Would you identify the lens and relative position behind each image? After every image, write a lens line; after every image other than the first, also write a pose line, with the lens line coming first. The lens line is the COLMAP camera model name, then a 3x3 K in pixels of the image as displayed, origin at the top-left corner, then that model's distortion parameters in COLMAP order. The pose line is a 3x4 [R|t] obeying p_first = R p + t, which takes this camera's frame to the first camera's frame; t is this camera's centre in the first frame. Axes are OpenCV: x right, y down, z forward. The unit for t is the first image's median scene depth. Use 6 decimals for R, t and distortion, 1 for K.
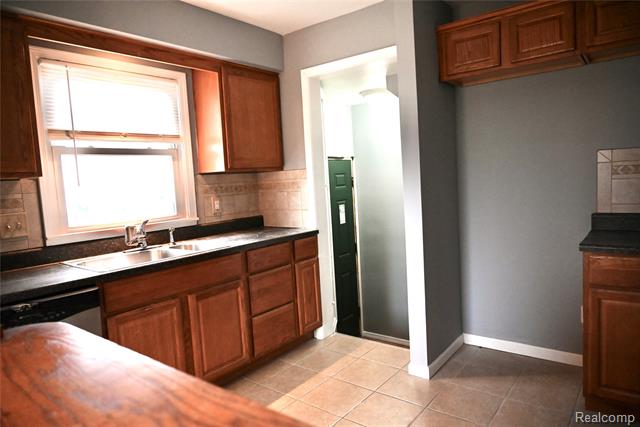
lens RADIAL K [[420.8, 0, 321.0], [0, 420.8, 214.6], [0, 0, 1]] dist [-0.010320, 0.003507]
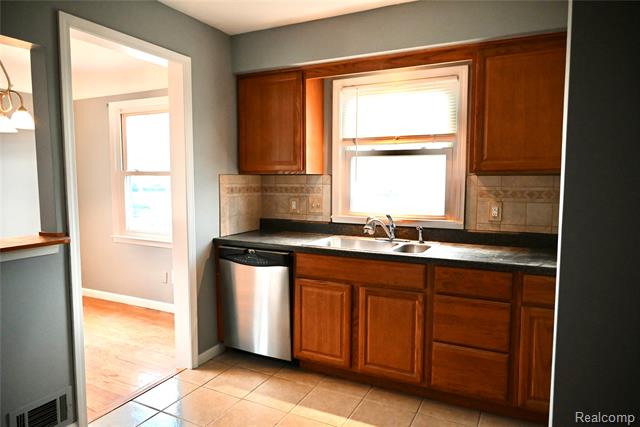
lens RADIAL K [[420.8, 0, 318.5], [0, 420.8, 215.1], [0, 0, 1]] dist [-0.010320, 0.003507]
pose [[0.194422, 0.139284, -0.970979, 0.600901], [-0.099582, 0.987556, 0.121722, -0.098080], [0.975850, 0.073027, 0.205873, 0.555812]]
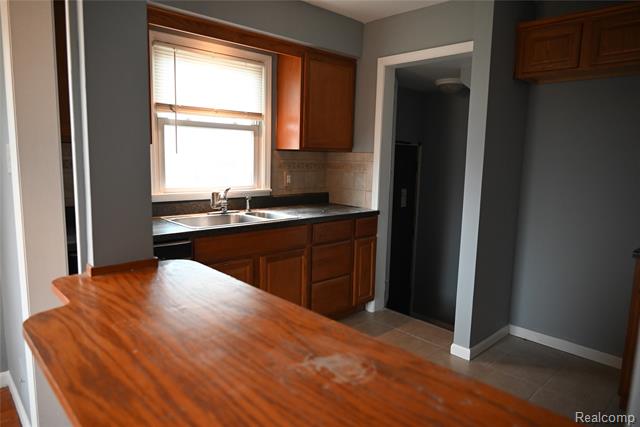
lens RADIAL K [[420.8, 0, 319.3], [0, 420.8, 216.5], [0, 0, 1]] dist [-0.010320, 0.003507]
pose [[0.984768, 0.101597, -0.141106, -0.004790], [-0.093125, 0.993503, 0.065416, -0.006589], [0.146835, -0.051279, 0.987831, -0.089526]]
